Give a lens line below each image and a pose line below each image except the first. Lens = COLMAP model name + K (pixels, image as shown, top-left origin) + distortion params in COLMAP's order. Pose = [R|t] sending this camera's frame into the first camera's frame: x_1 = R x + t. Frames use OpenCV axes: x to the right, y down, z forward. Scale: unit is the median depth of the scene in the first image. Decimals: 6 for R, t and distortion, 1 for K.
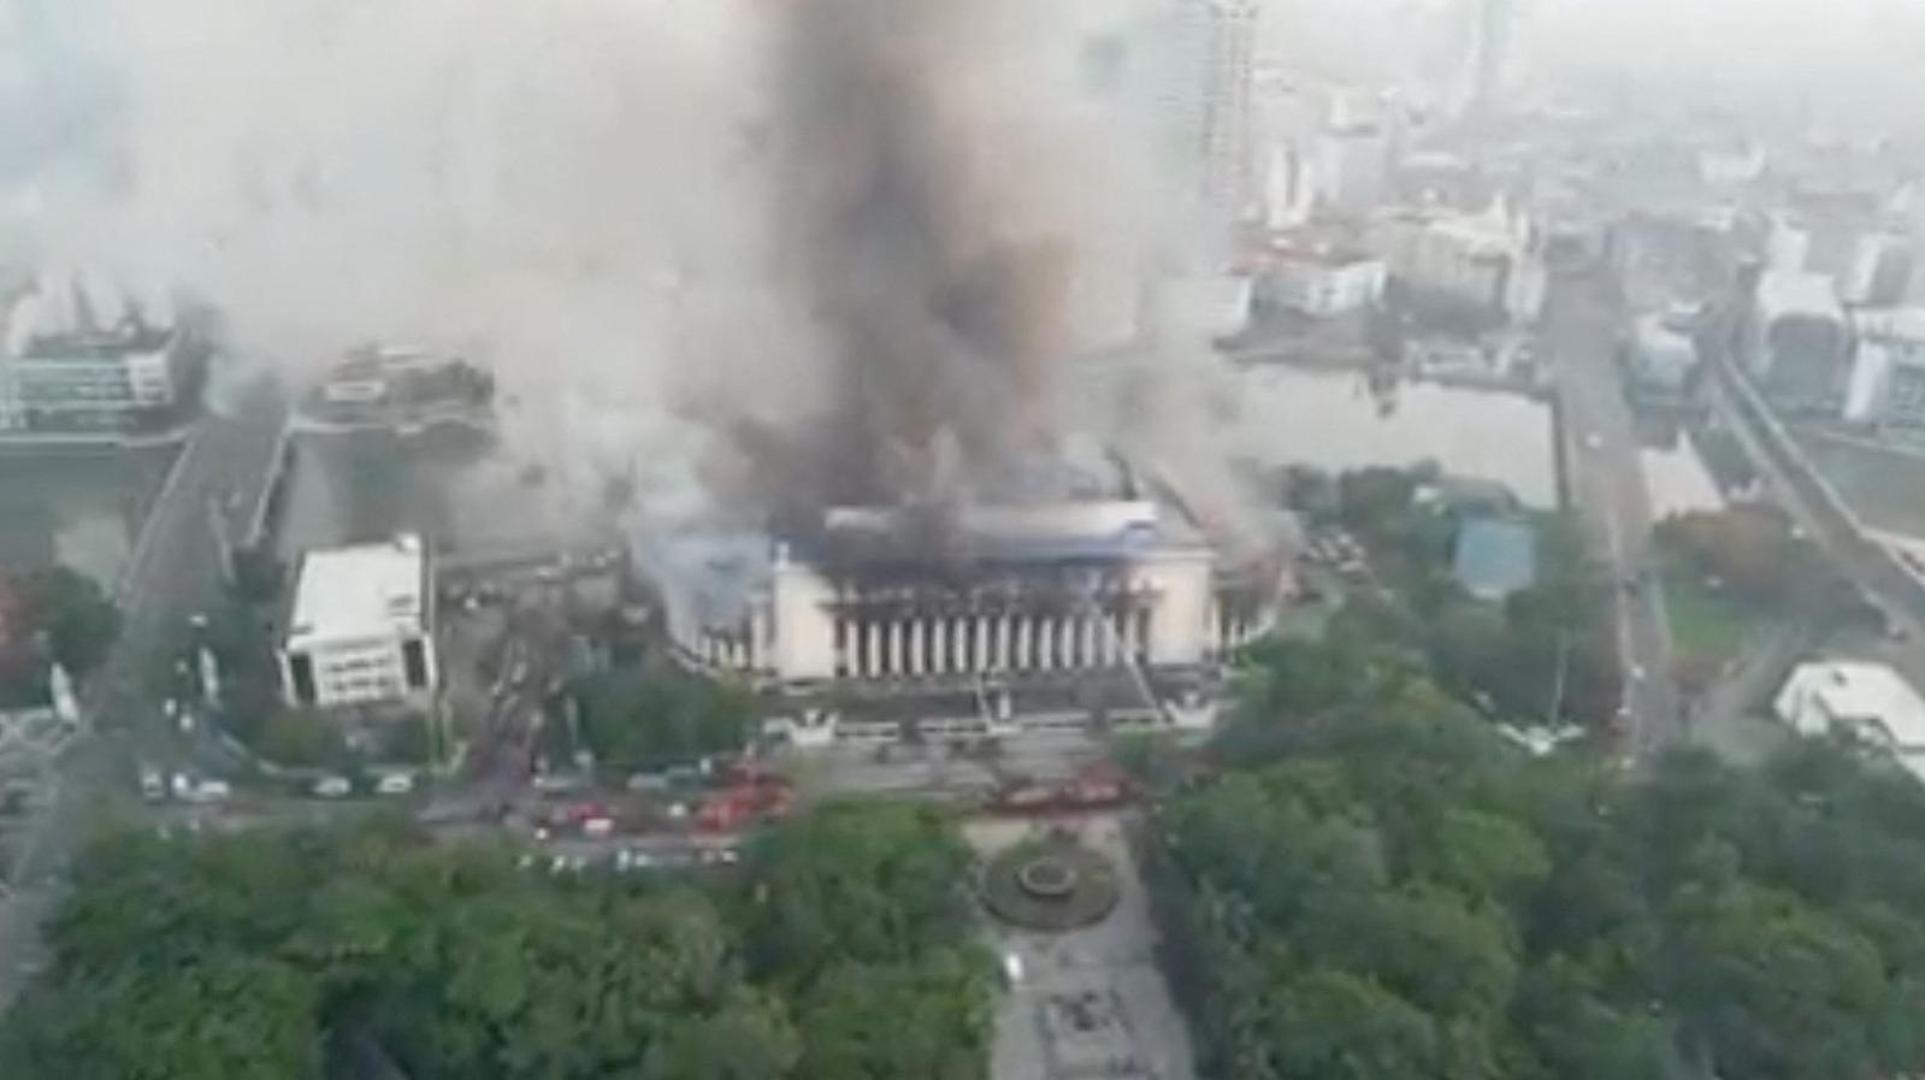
lens RADIAL K [[1443.1, 0, 962.5], [0, 1443.1, 540.0], [0, 0, 1]] dist [0.007285, 0.001045]
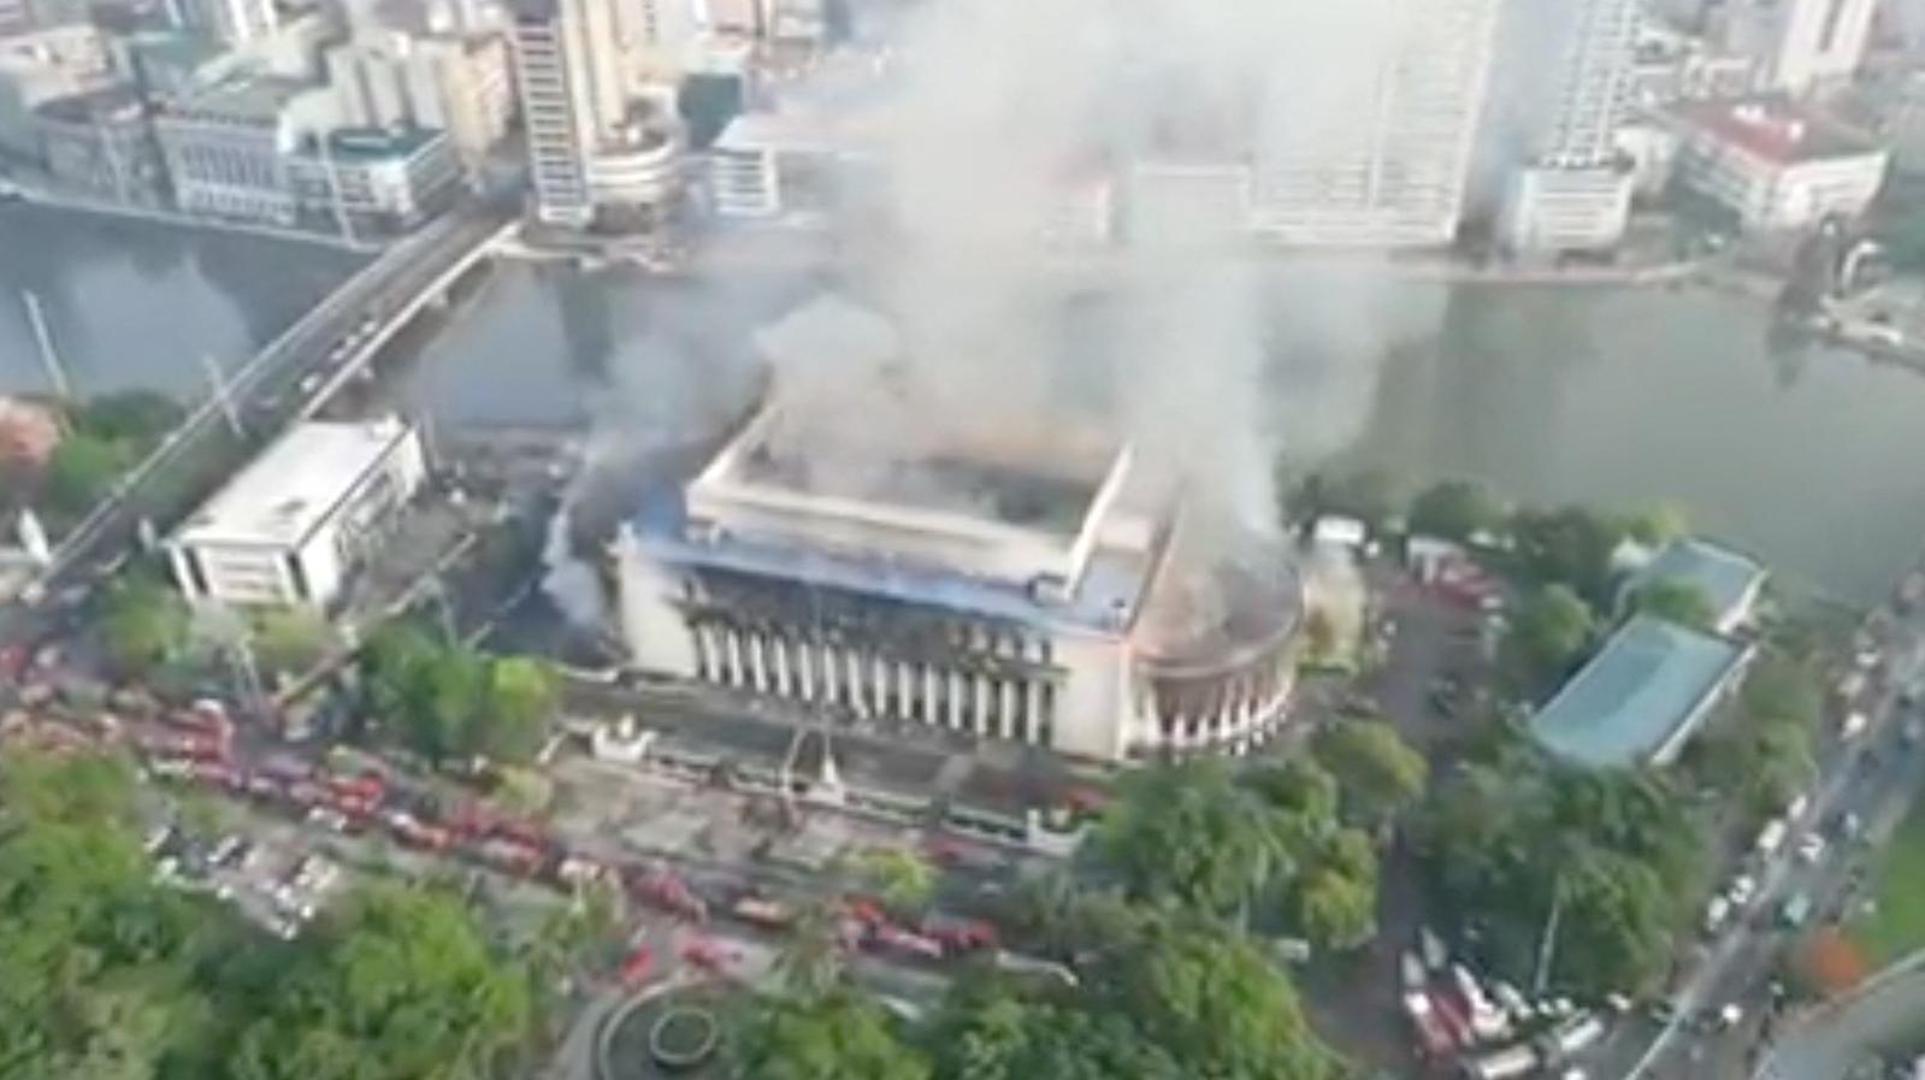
lens RADIAL K [[1443.1, 0, 962.5], [0, 1443.1, 540.0], [0, 0, 1]] dist [0.007285, 0.001045]
pose [[0.909591, 0.195272, -0.366760, 0.360195], [-0.131548, 0.972618, 0.191598, -0.173307], [0.394131, -0.126029, 0.910372, 0.280919]]
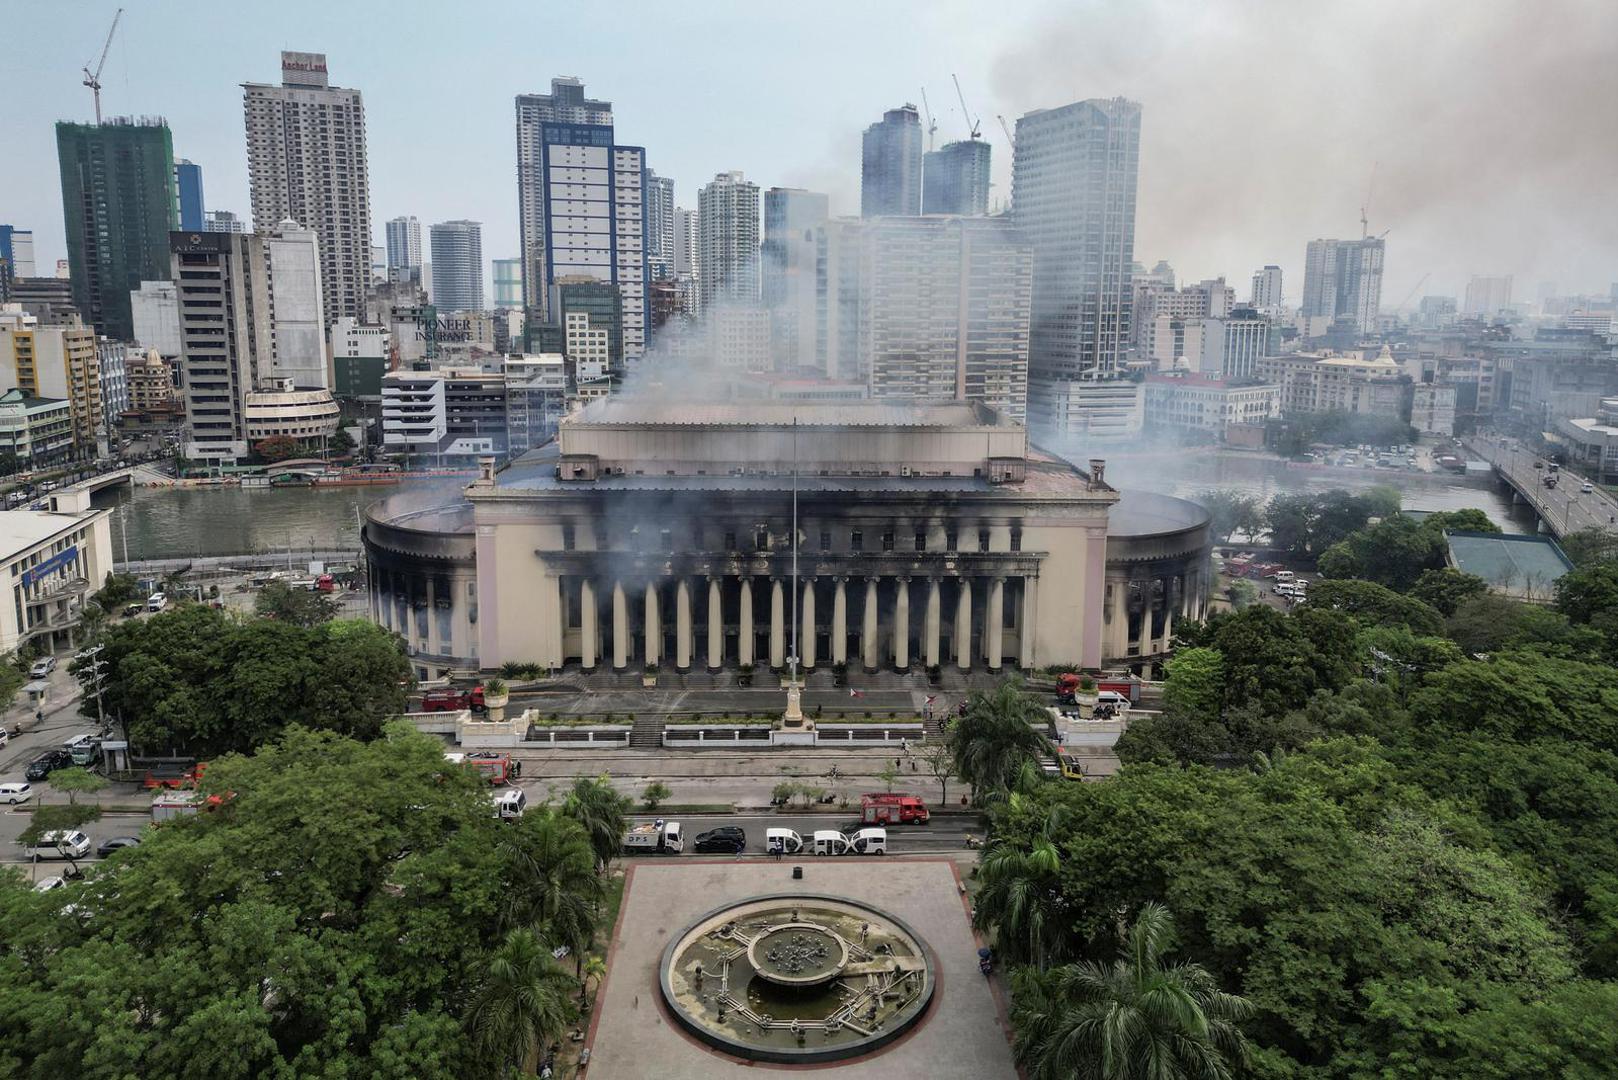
lens RADIAL K [[1120.7, 0, 803.7], [0, 1120.7, 496.2], [0, 0, 1]] dist [0.007391, 0.005477]
pose [[0.995442, 0.009814, -0.094862, 0.077596], [-0.030675, 0.974783, -0.221039, 0.129944], [0.090301, 0.222941, 0.970641, 0.467726]]
